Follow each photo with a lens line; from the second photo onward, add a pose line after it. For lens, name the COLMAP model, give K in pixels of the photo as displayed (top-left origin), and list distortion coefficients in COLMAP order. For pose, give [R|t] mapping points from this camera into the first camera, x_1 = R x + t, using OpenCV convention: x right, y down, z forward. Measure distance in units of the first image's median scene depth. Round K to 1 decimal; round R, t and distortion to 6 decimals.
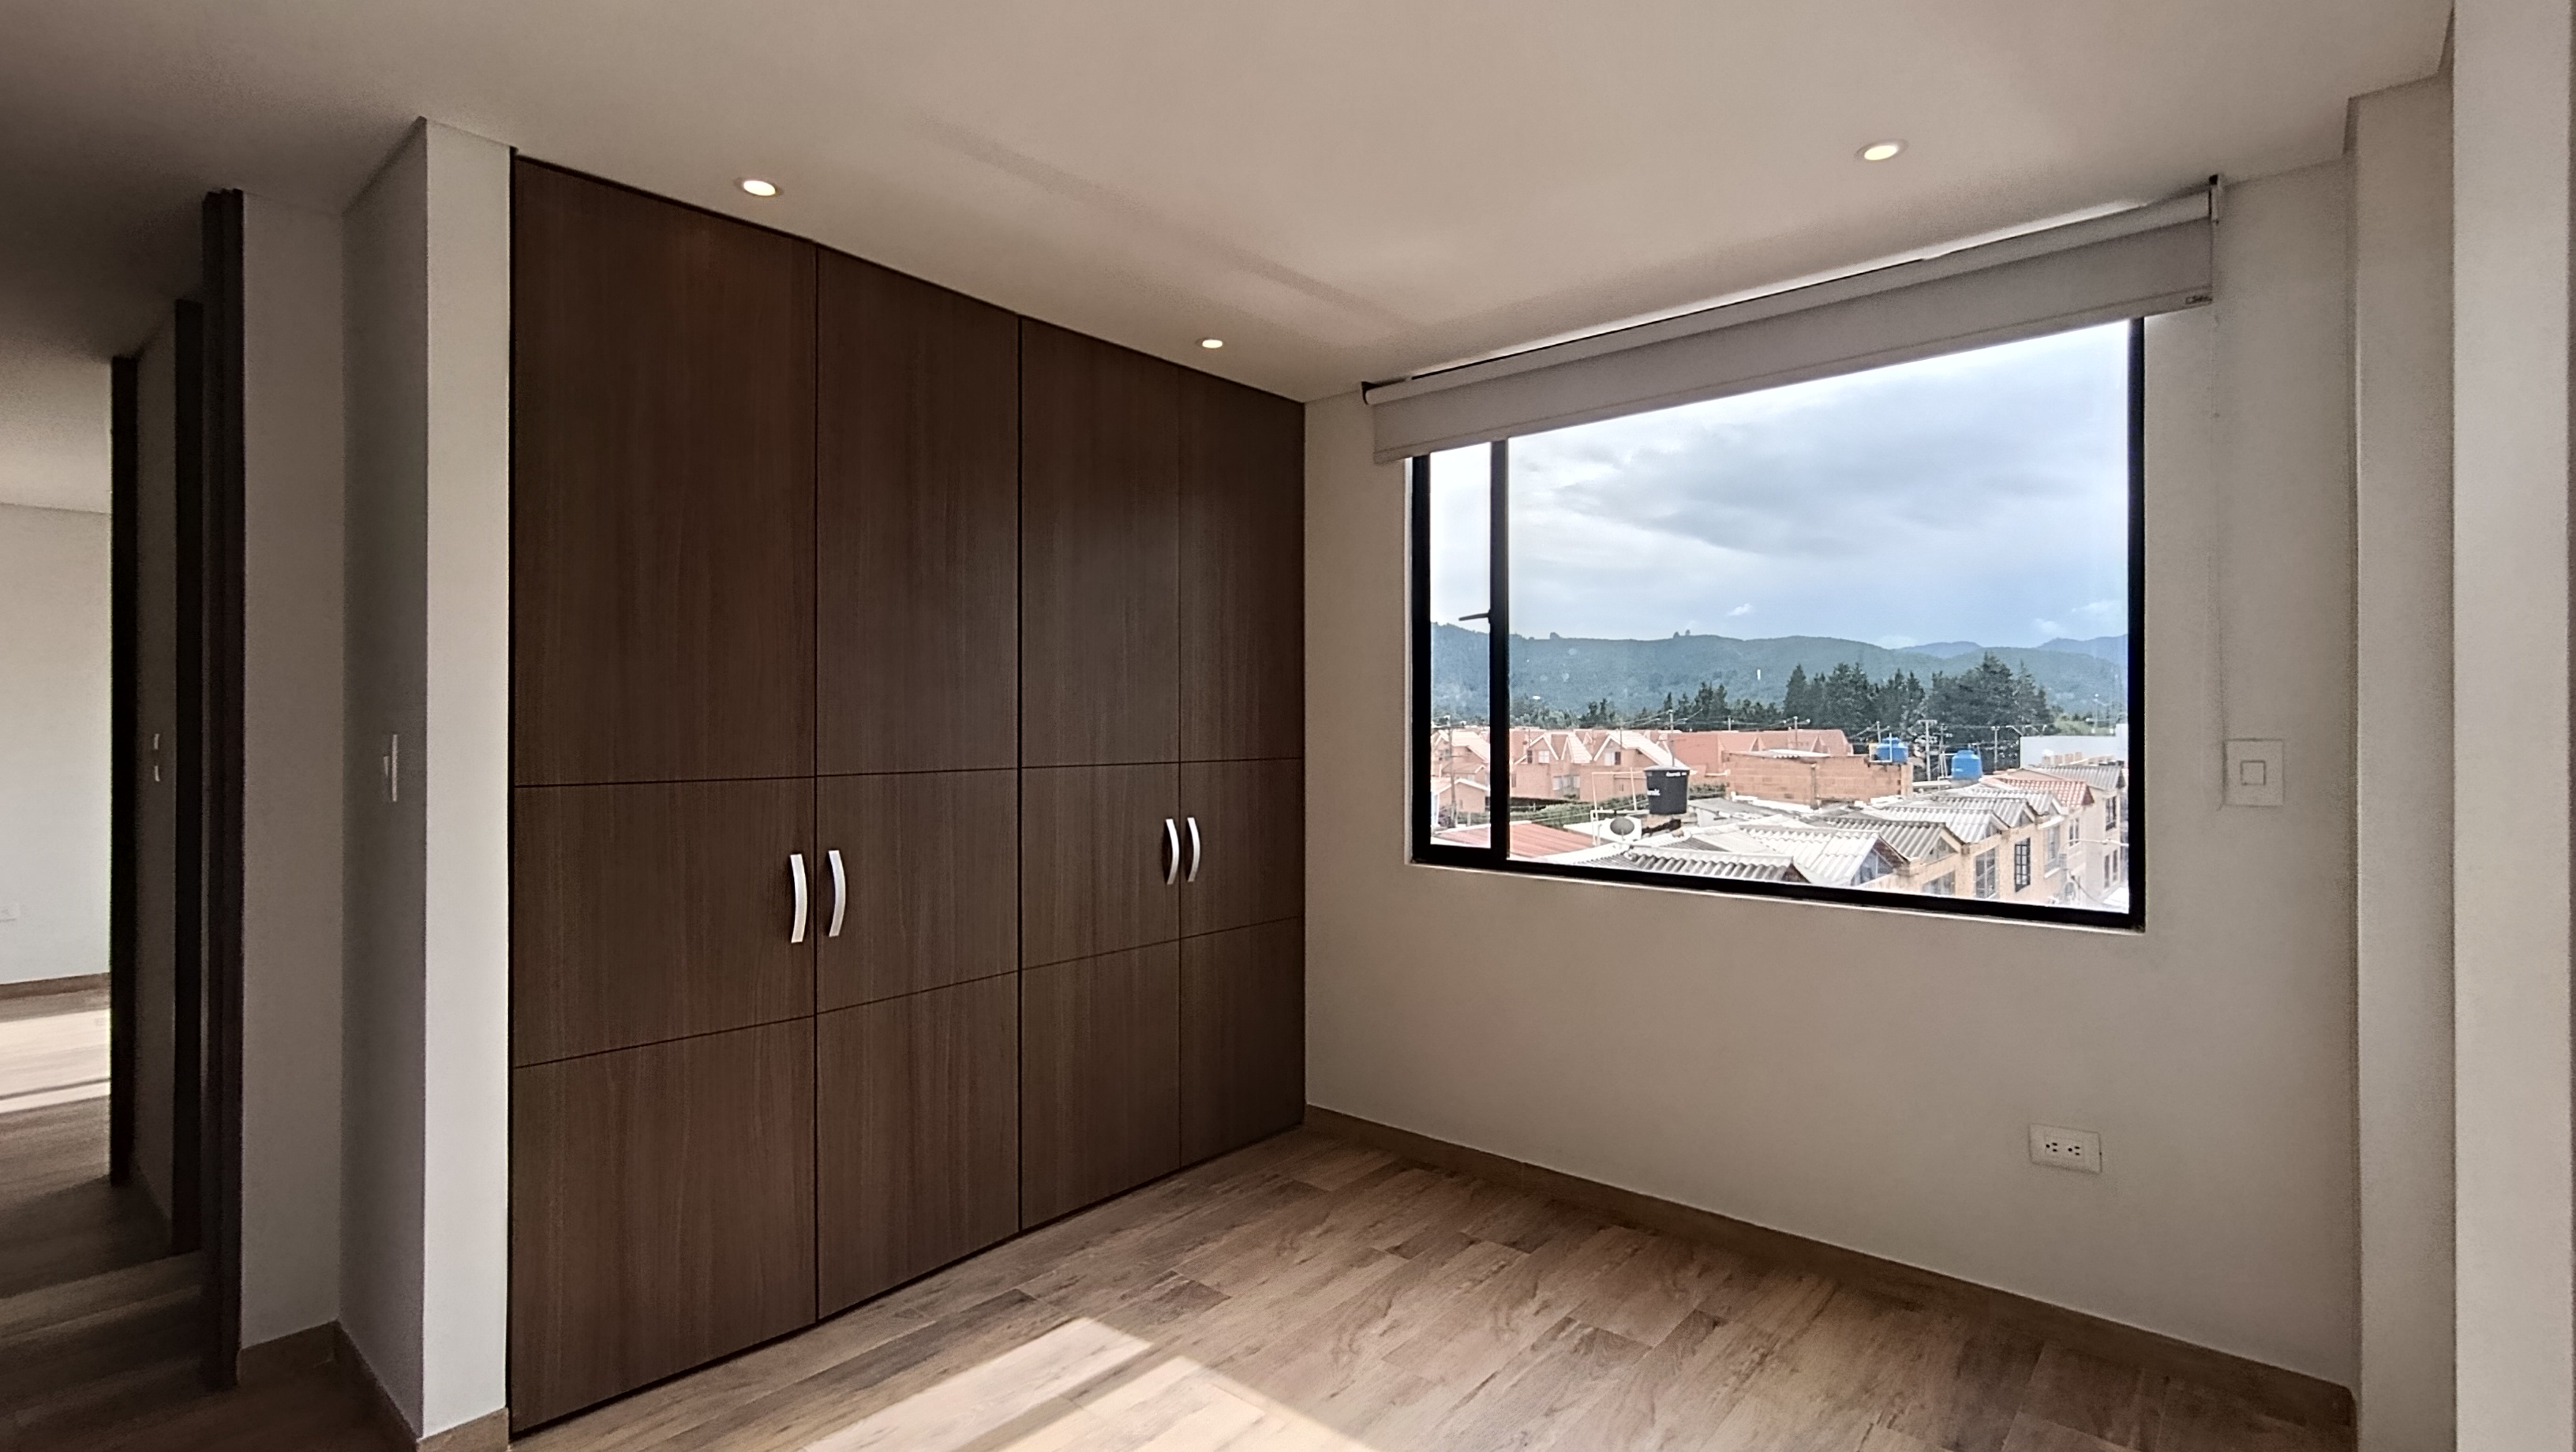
lens RADIAL K [[1191.2, 0, 1300.5], [0, 1191.2, 718.7], [0, 0, 1]] dist [0.002120, 0.000943]
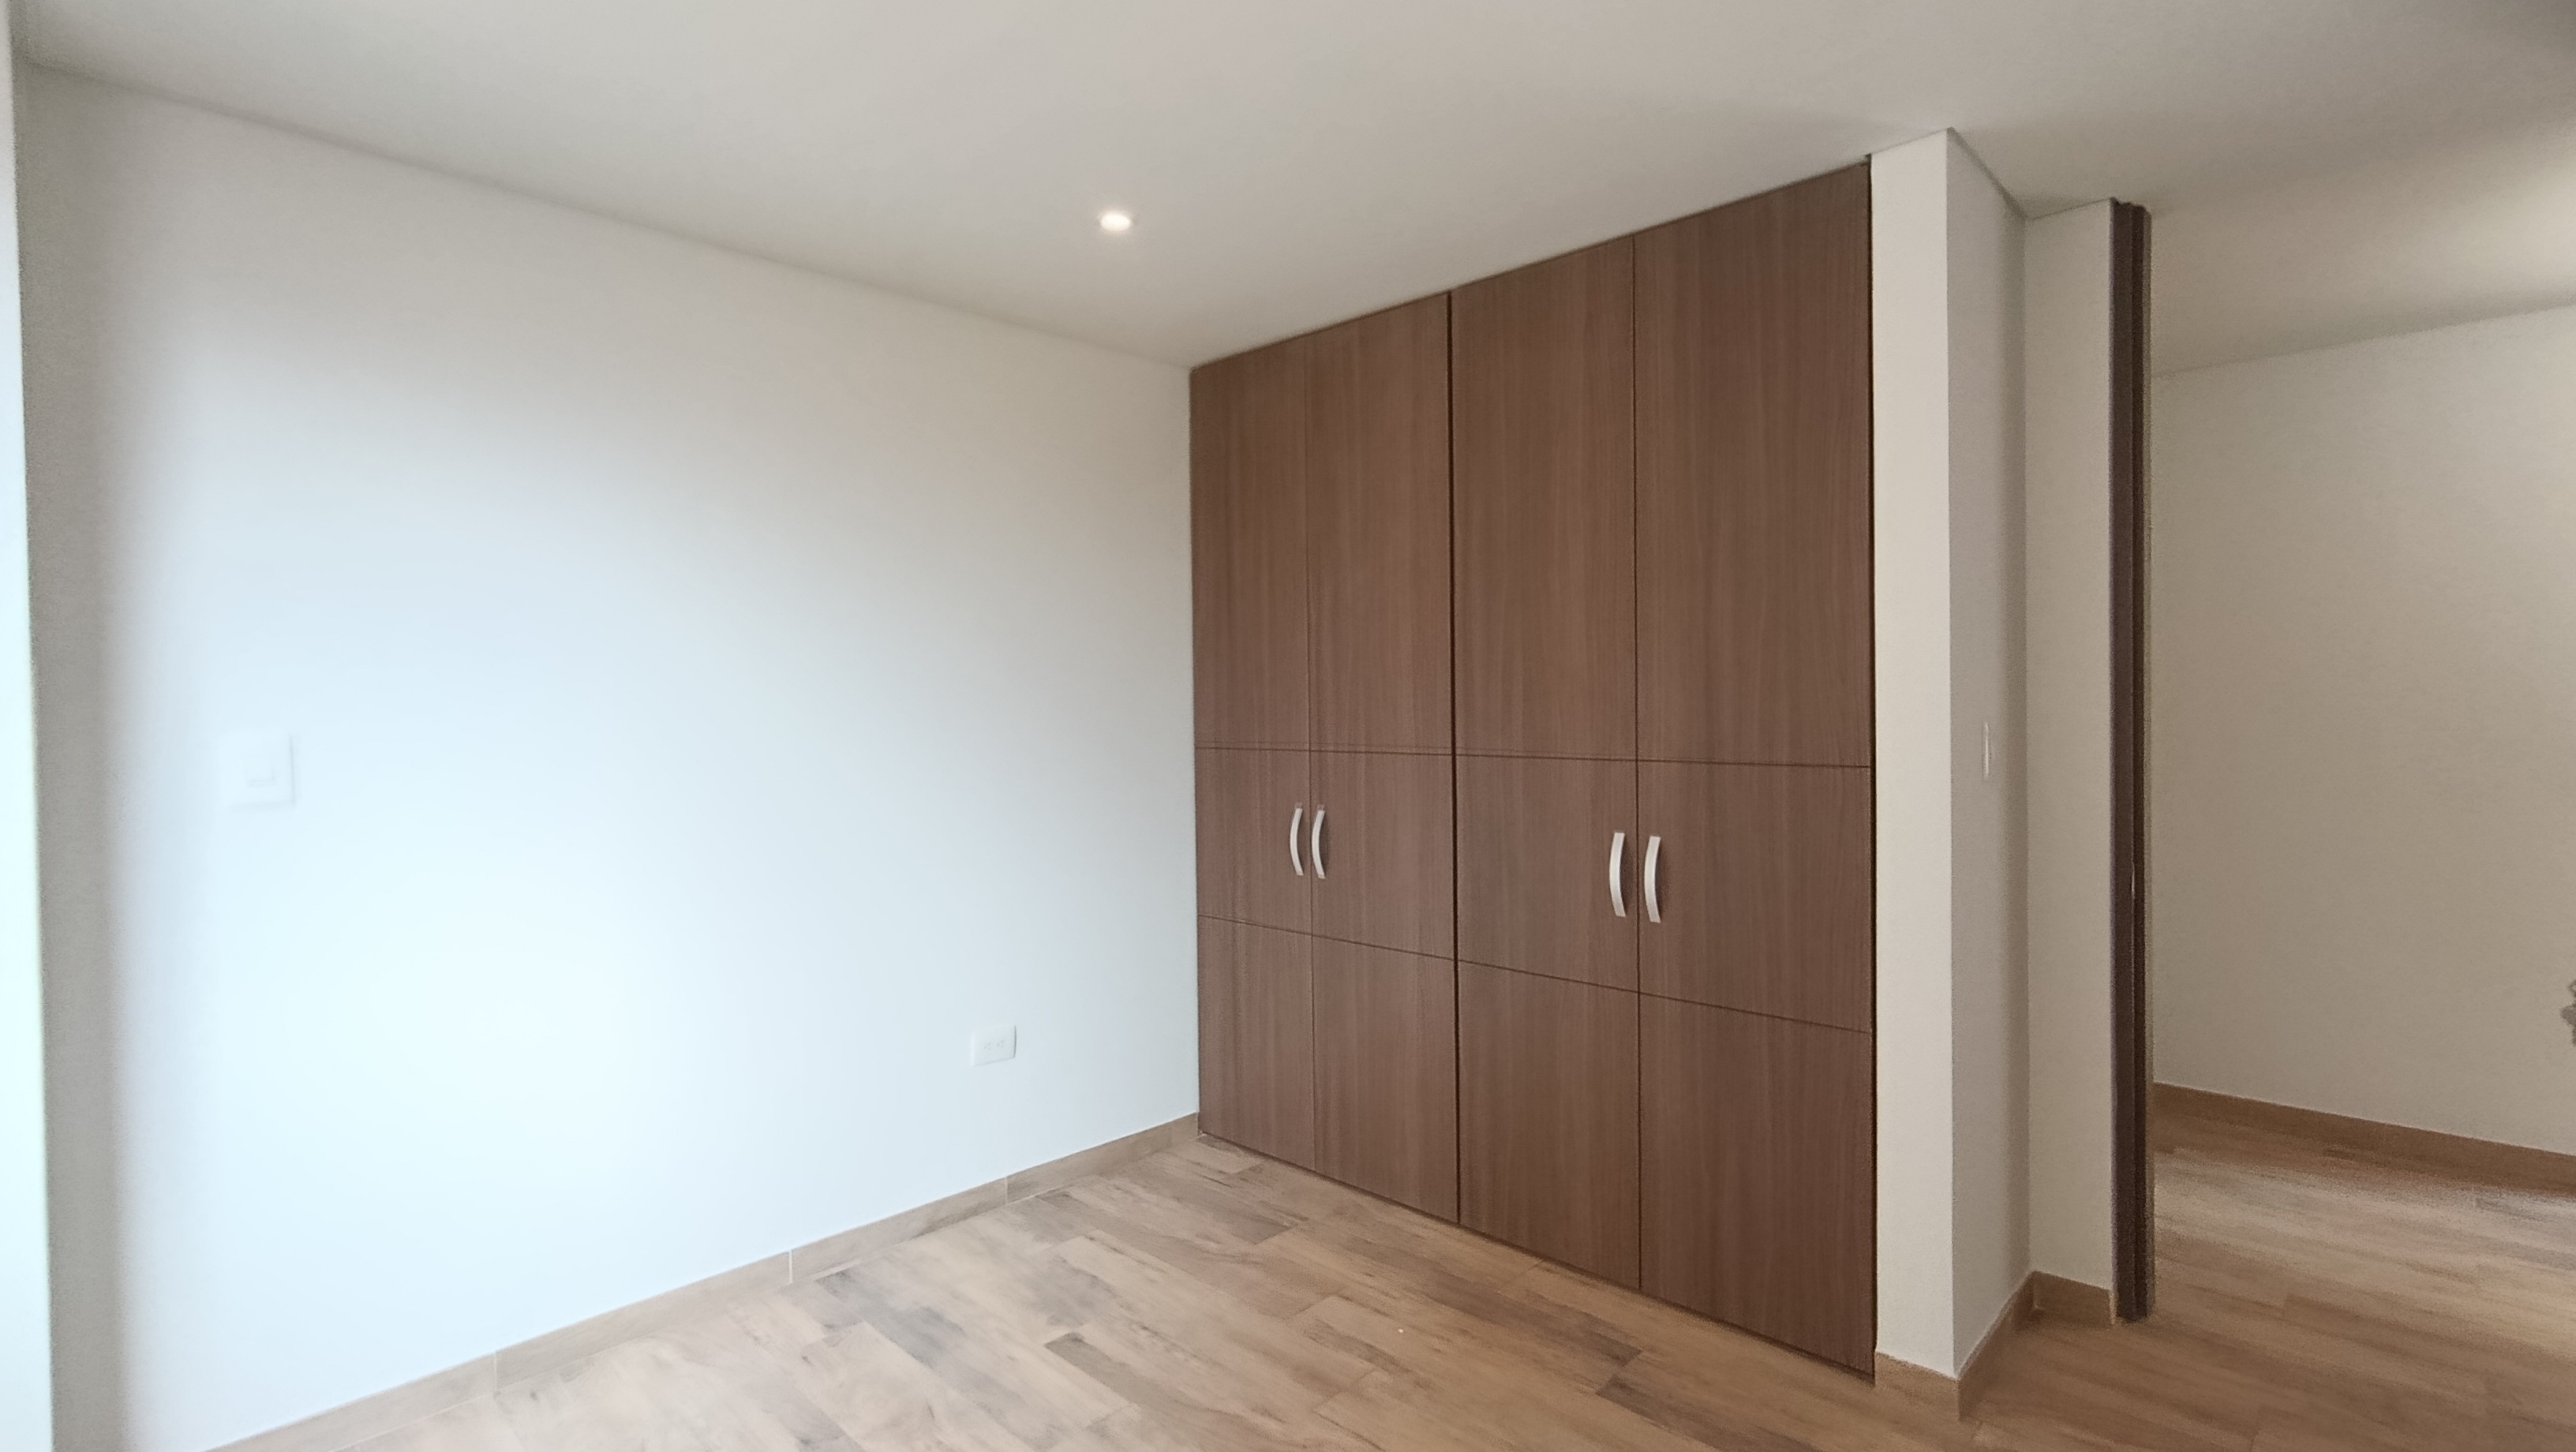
lens RADIAL K [[1174.1, 0, 1288.0], [0, 1174.1, 726.0], [0, 0, 1]] dist [0.001069, 0.000459]
pose [[-0.077145, 0.020690, -0.996805, 0.657356], [0.007425, 0.999769, 0.020177, -0.002491], [0.996992, -0.005845, -0.077281, 0.827789]]
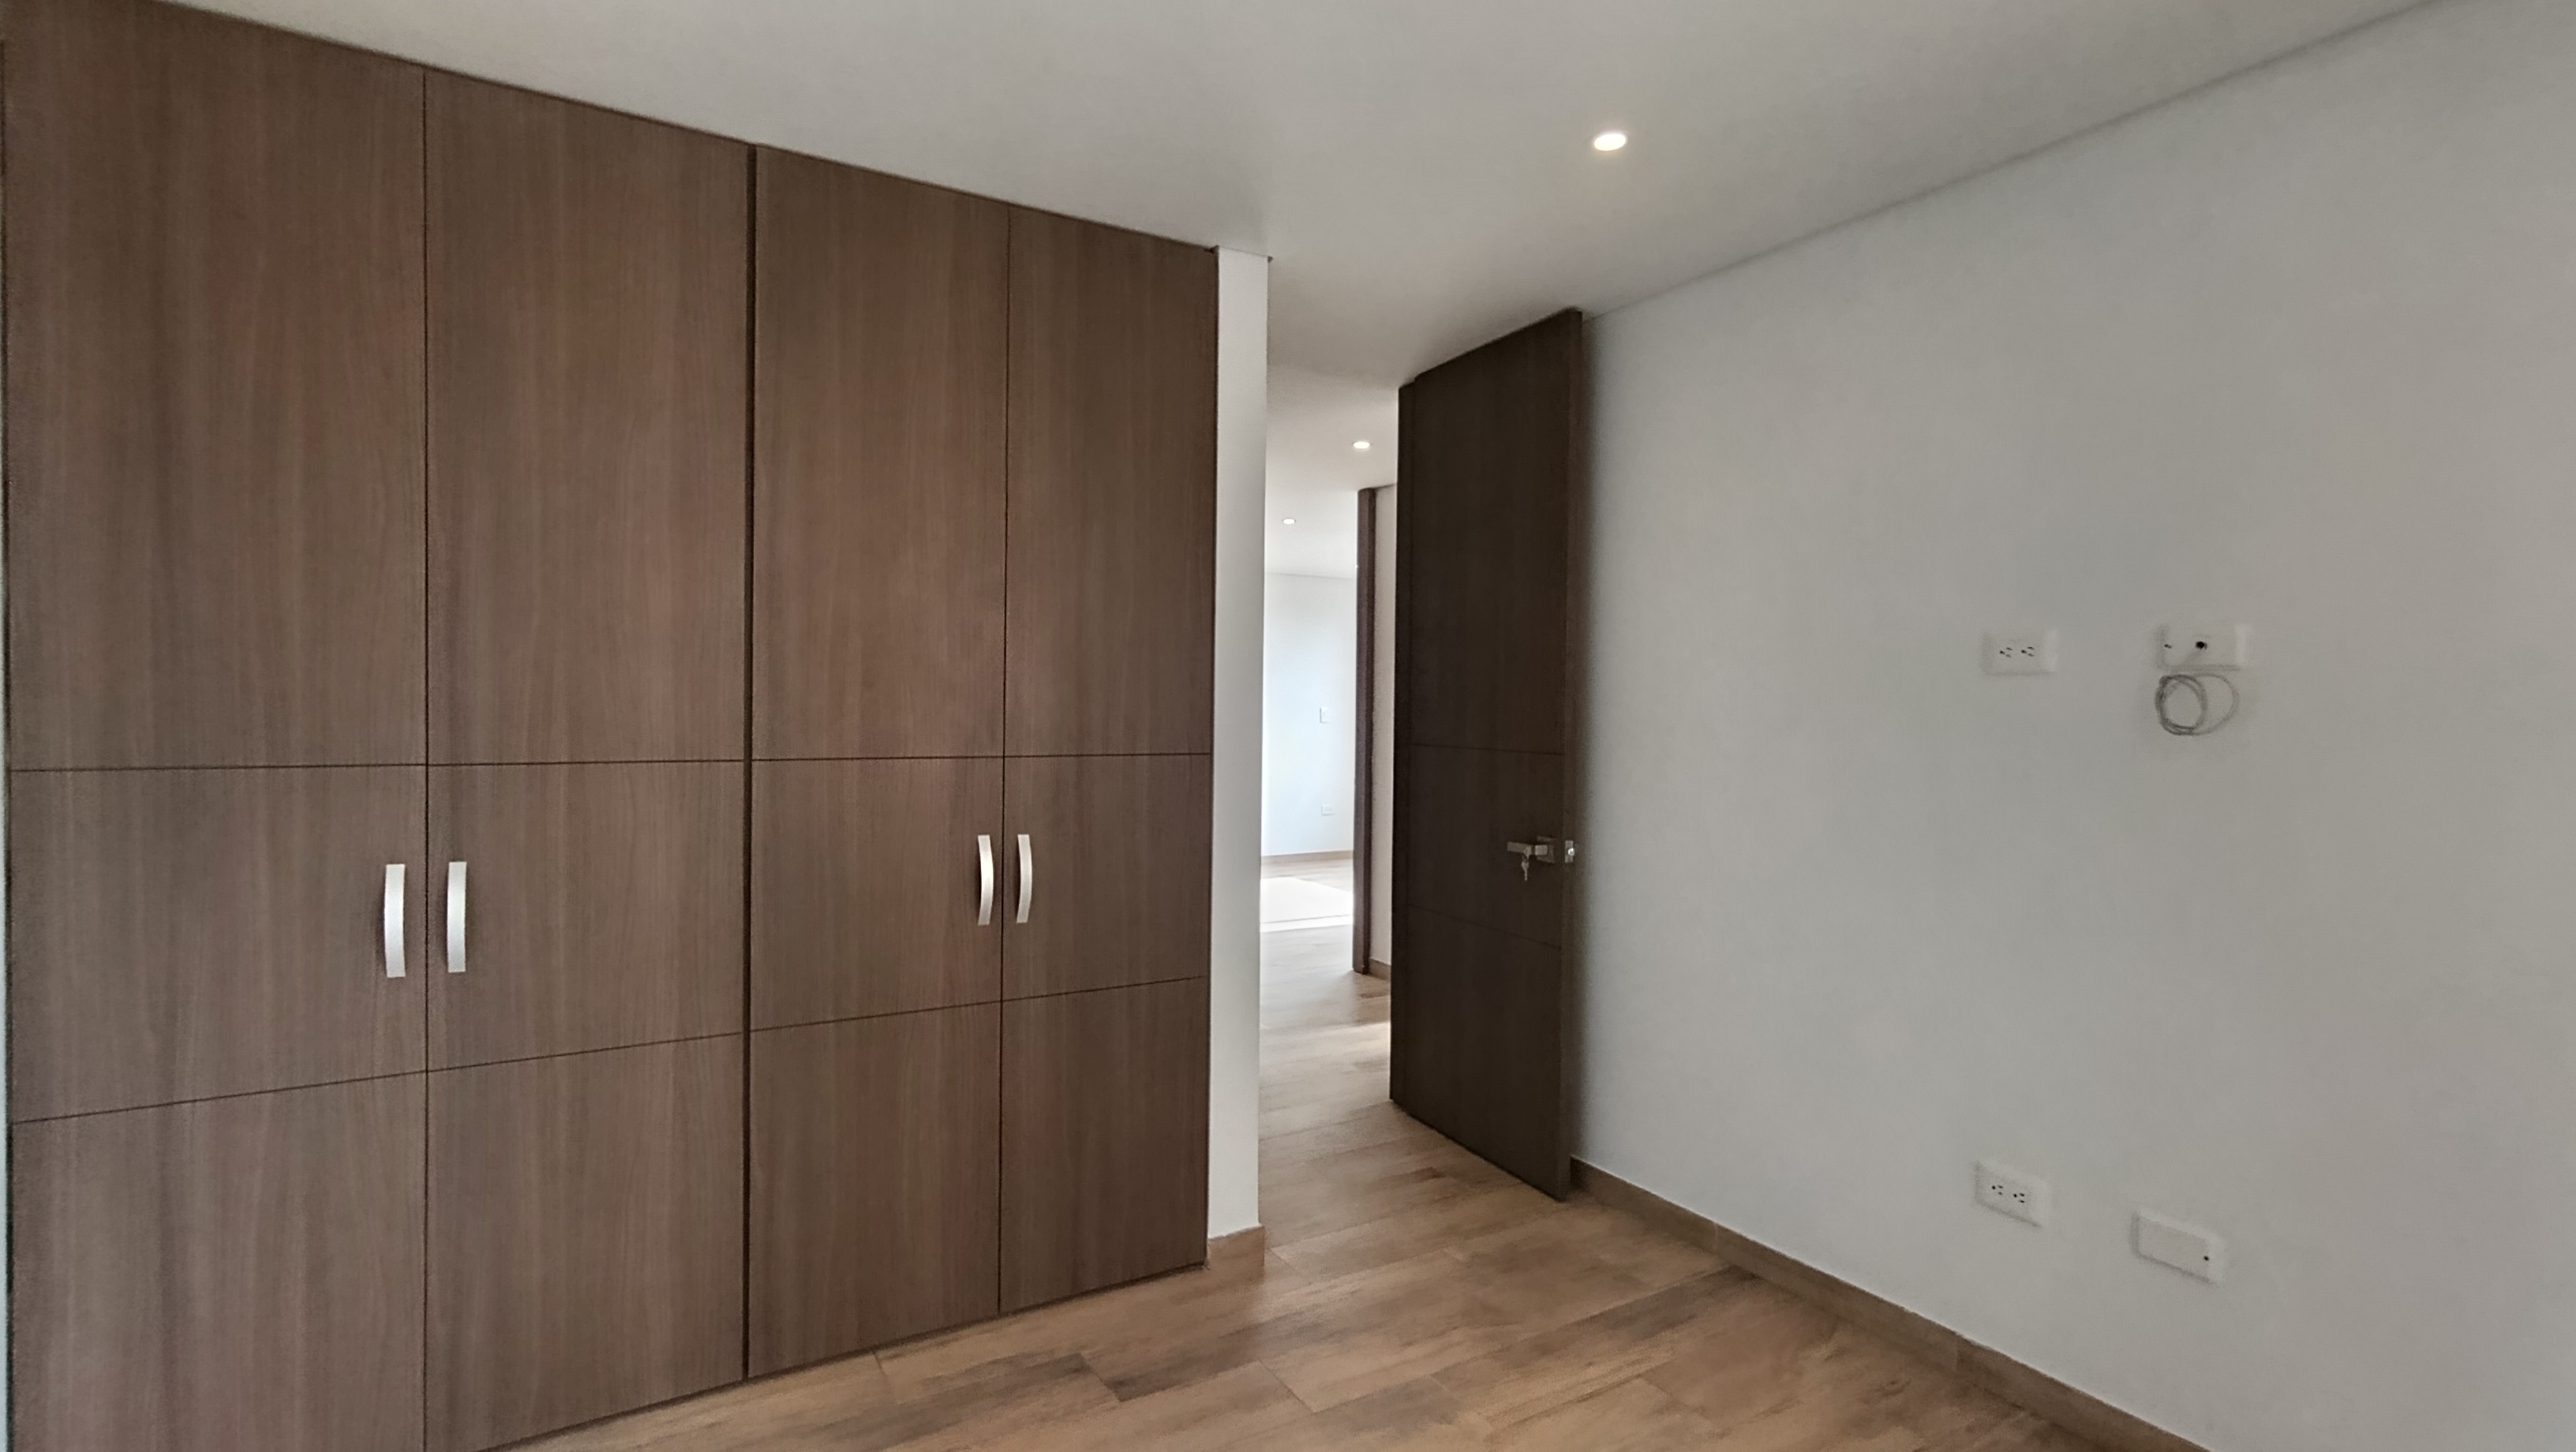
lens RADIAL K [[1191.2, 0, 1300.5], [0, 1191.2, 718.7], [0, 0, 1]] dist [0.002120, 0.000943]
pose [[0.942627, 0.019468, -0.333281, 0.306958], [-0.014973, 0.999759, 0.016050, -0.001092], [0.333513, -0.010139, 0.942691, 0.375428]]
